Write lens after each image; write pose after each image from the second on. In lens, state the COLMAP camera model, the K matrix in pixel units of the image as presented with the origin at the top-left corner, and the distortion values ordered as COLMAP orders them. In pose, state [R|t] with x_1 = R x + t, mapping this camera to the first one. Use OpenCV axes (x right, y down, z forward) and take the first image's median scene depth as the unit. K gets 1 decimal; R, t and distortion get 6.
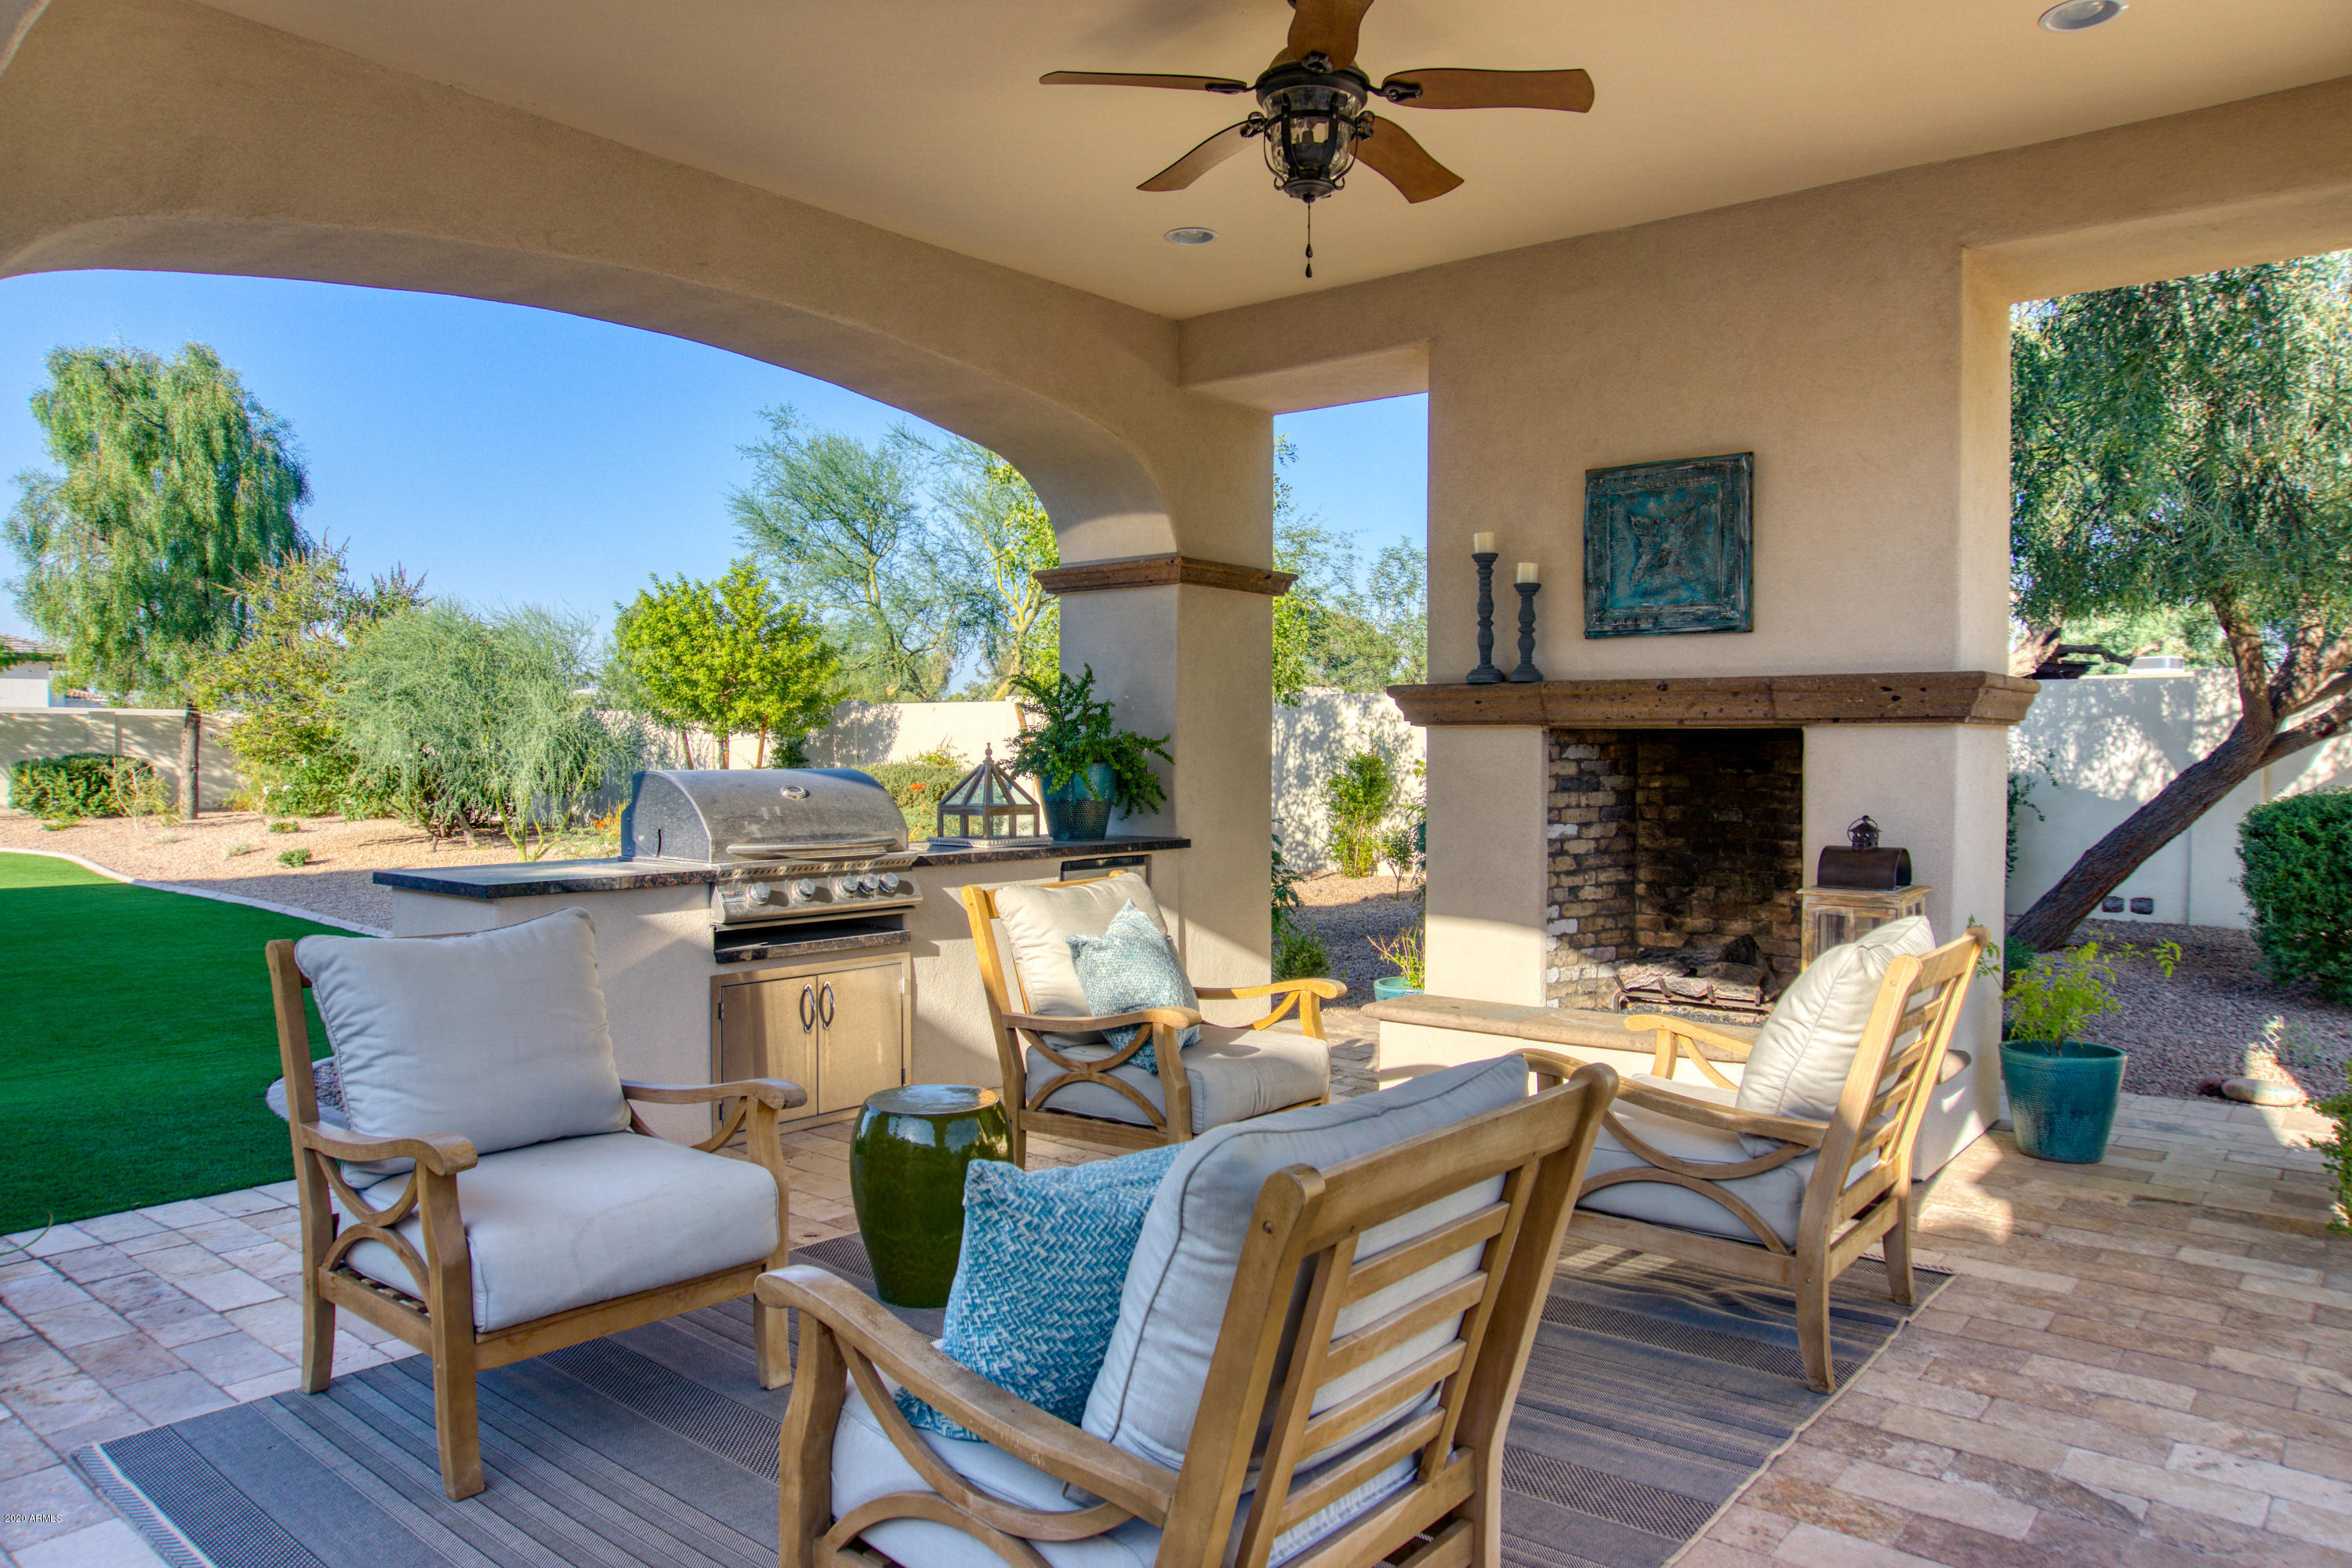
lens RADIAL K [[1572.6, 0, 1194.9], [0, 1572.6, 786.5], [0, 0, 1]] dist [-0.098285, 0.065565]
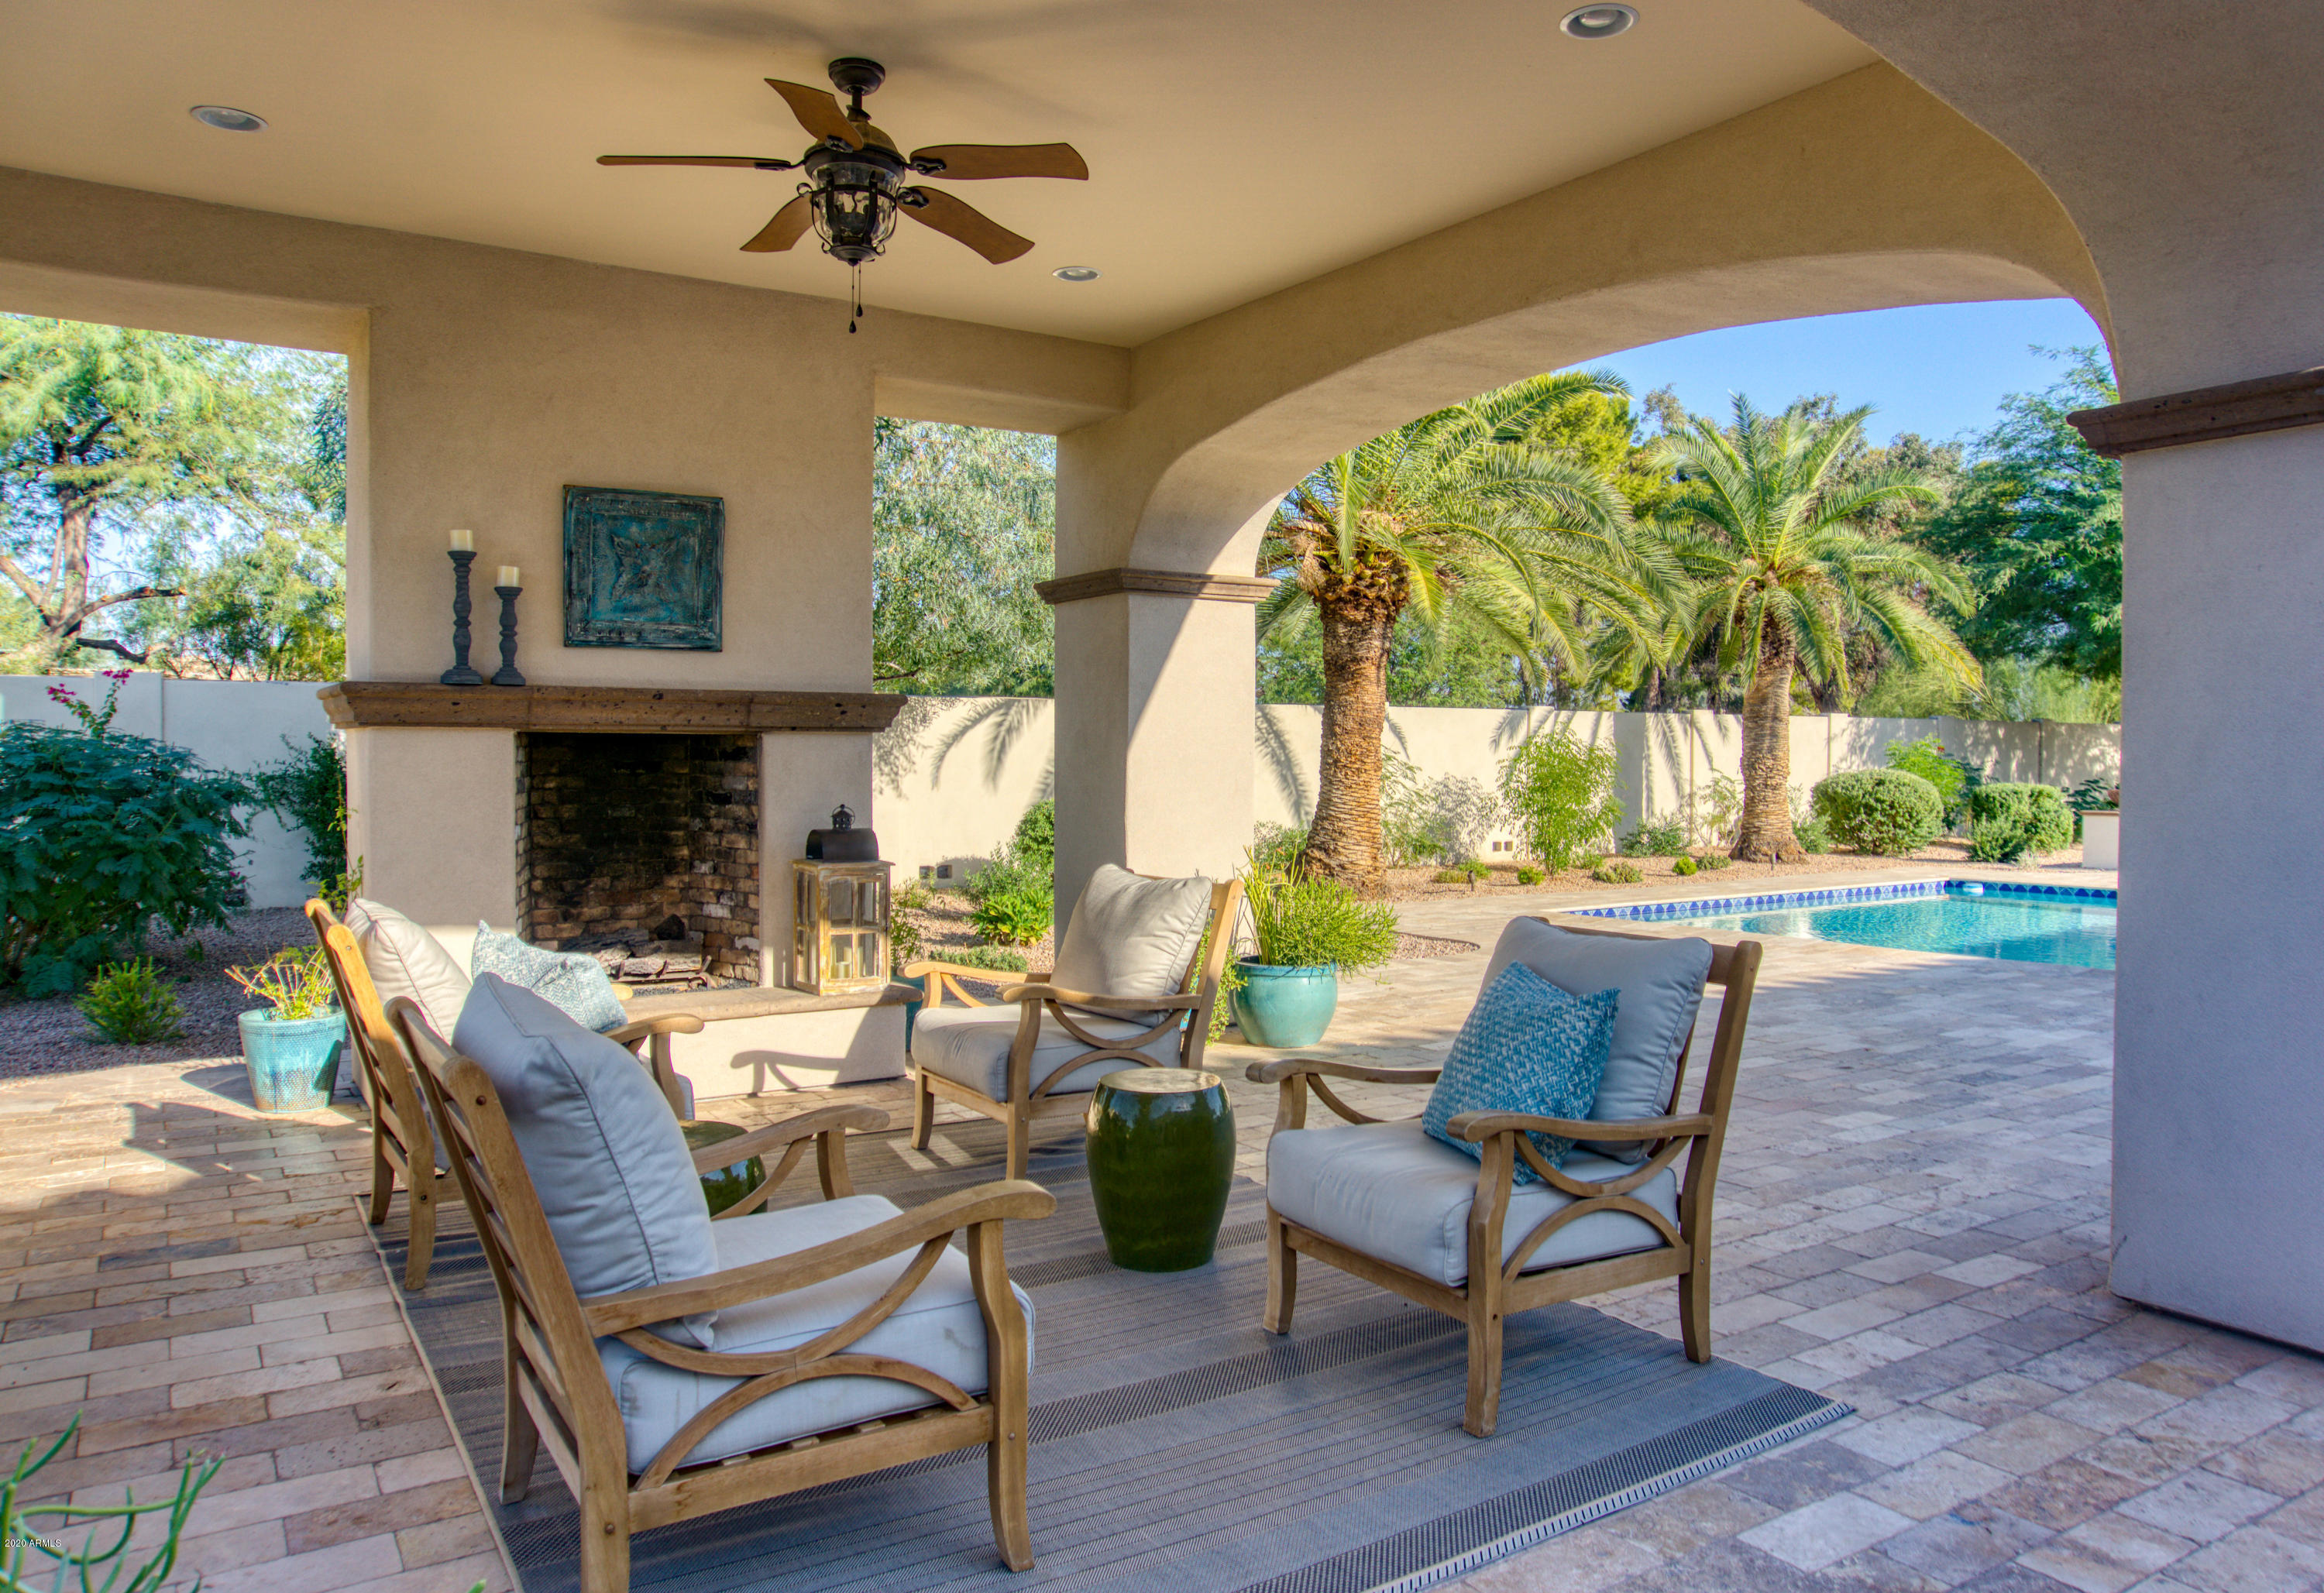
lens RADIAL K [[1601.2, 0, 1167.2], [0, 1601.2, 801.3], [0, 0, 1]] dist [-0.086163, 0.007367]
pose [[0.309758, -0.028083, 0.950400, -0.644054], [0.017592, 0.999562, 0.023802, -0.009198], [-0.950653, 0.009347, 0.310117, 0.295621]]
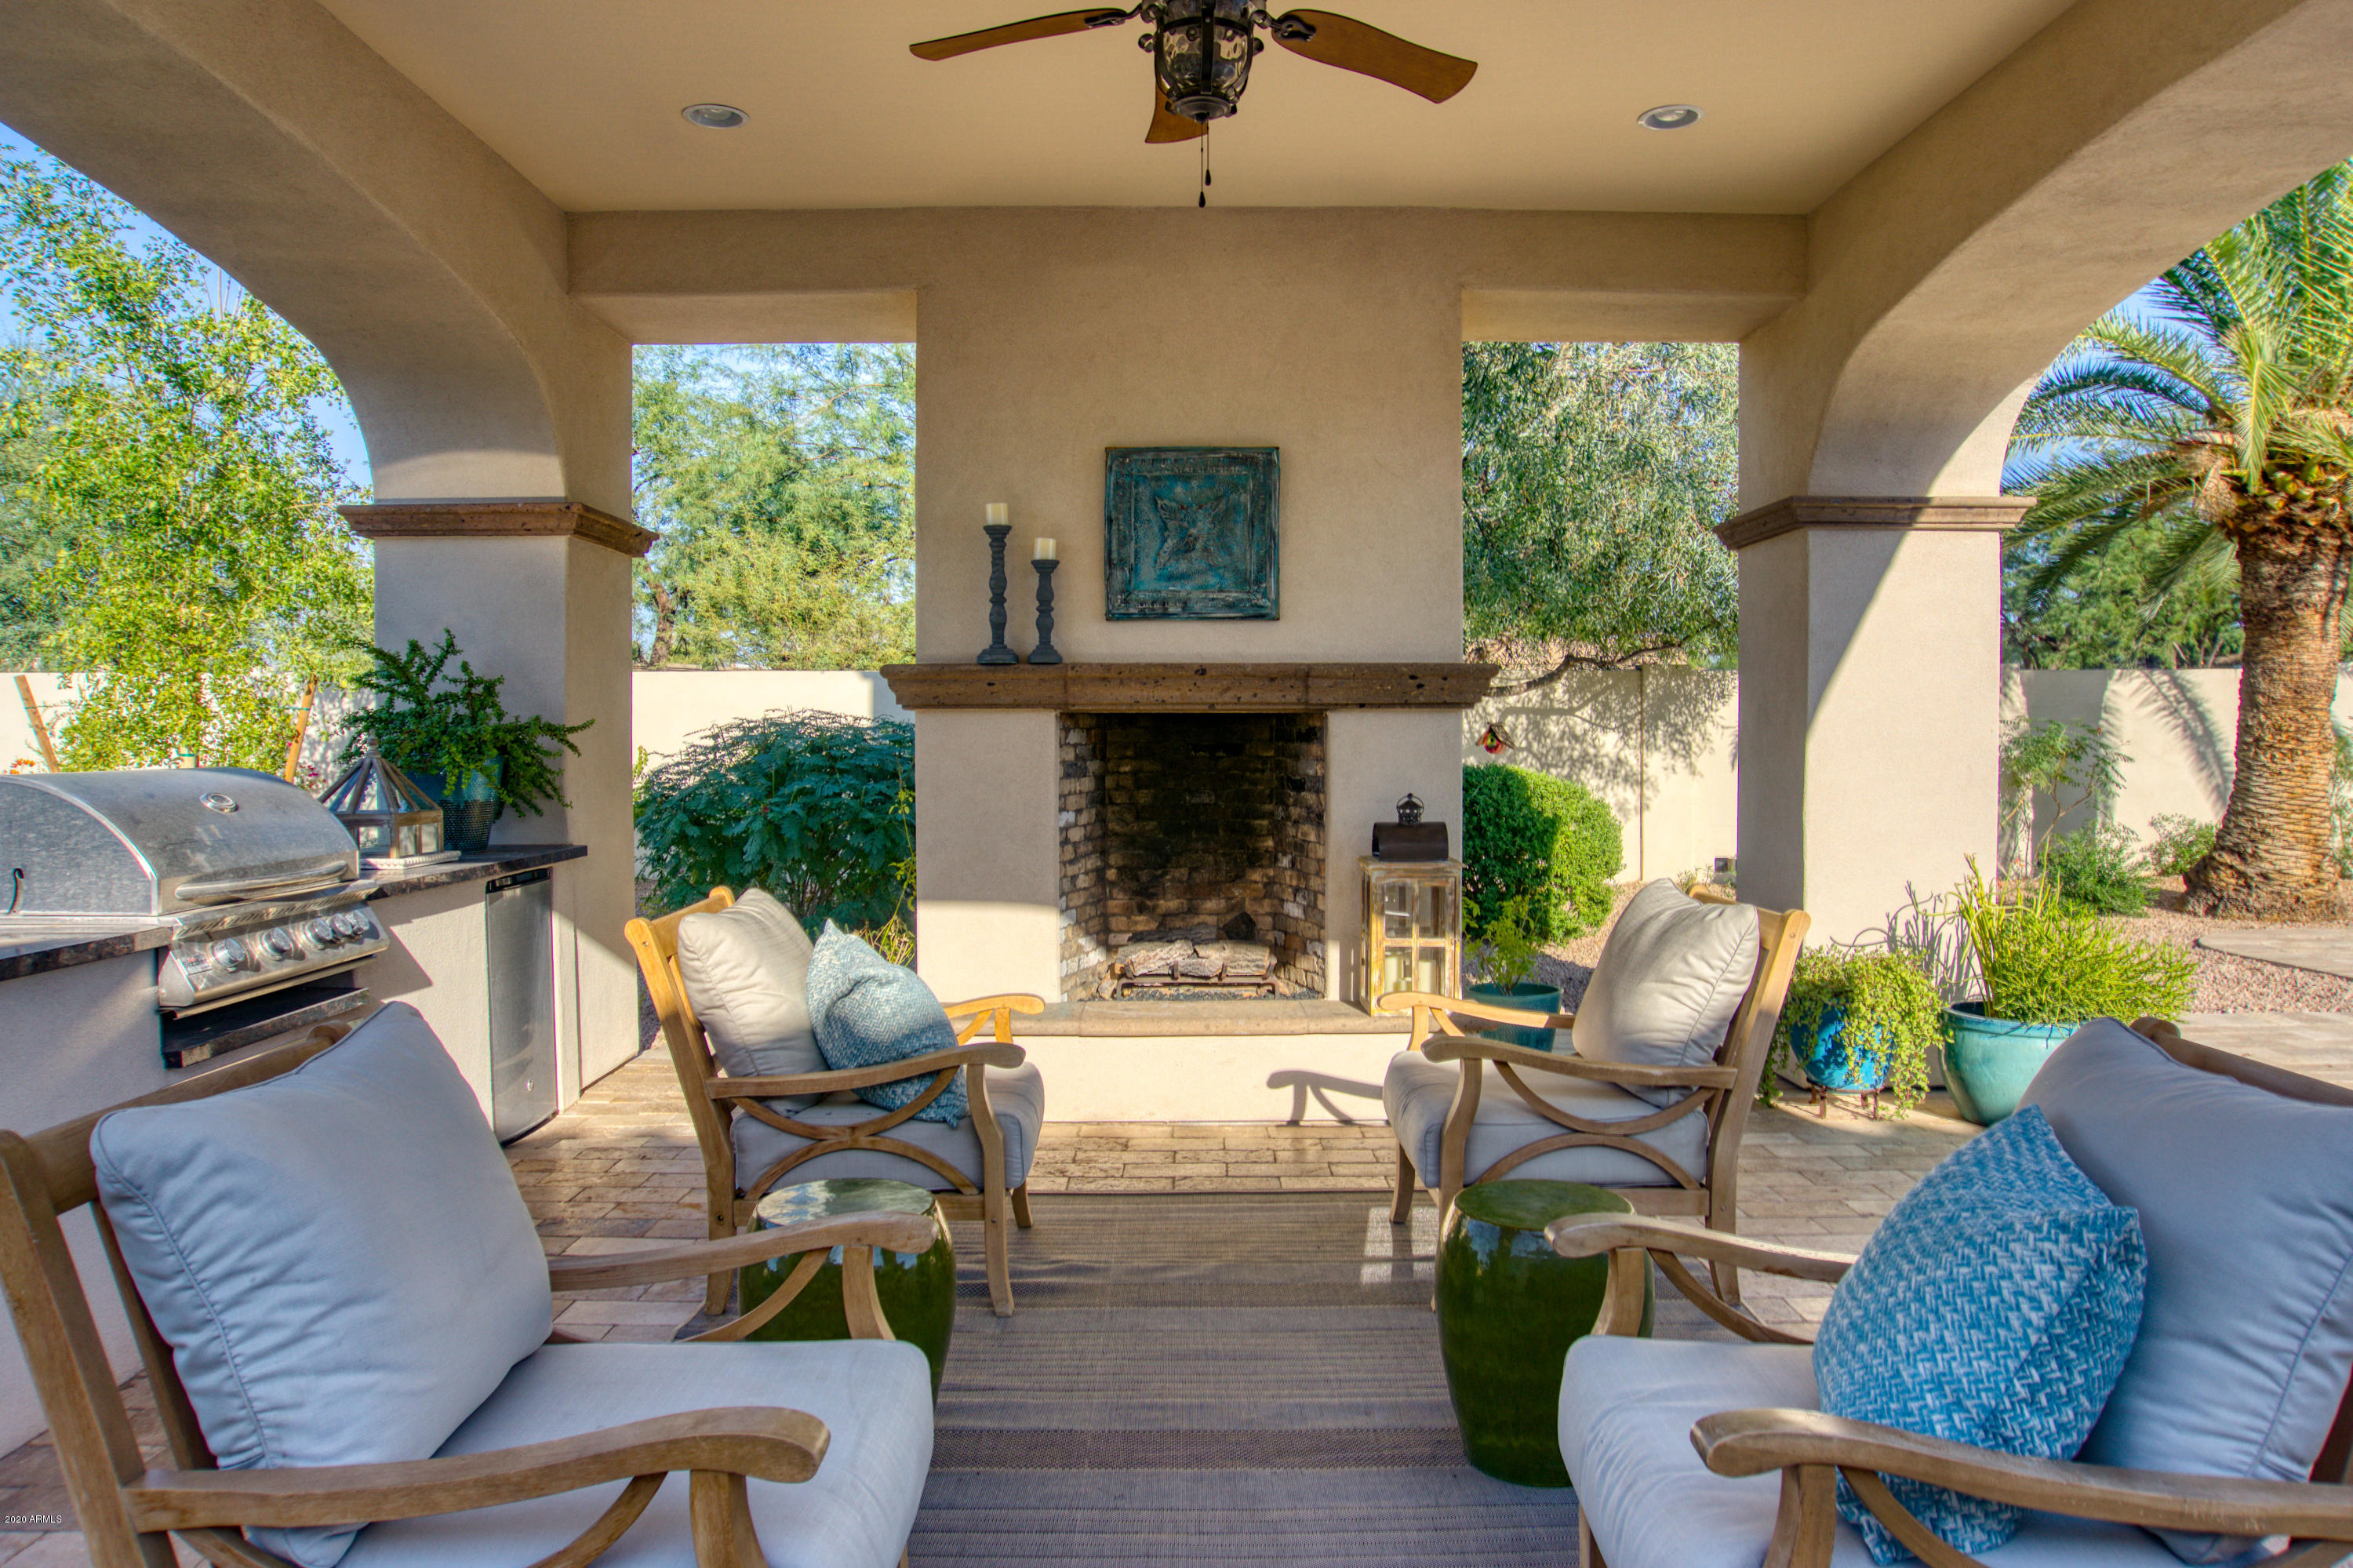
lens RADIAL K [[1573.3, 0, 1165.7], [0, 1573.3, 784.4], [0, 0, 1]] dist [-0.098285, 0.065565]
pose [[0.775737, -0.024359, 0.630586, -0.348864], [0.018984, 0.999703, 0.015264, -0.006714], [-0.630771, 0.000130, 0.775969, 0.219194]]
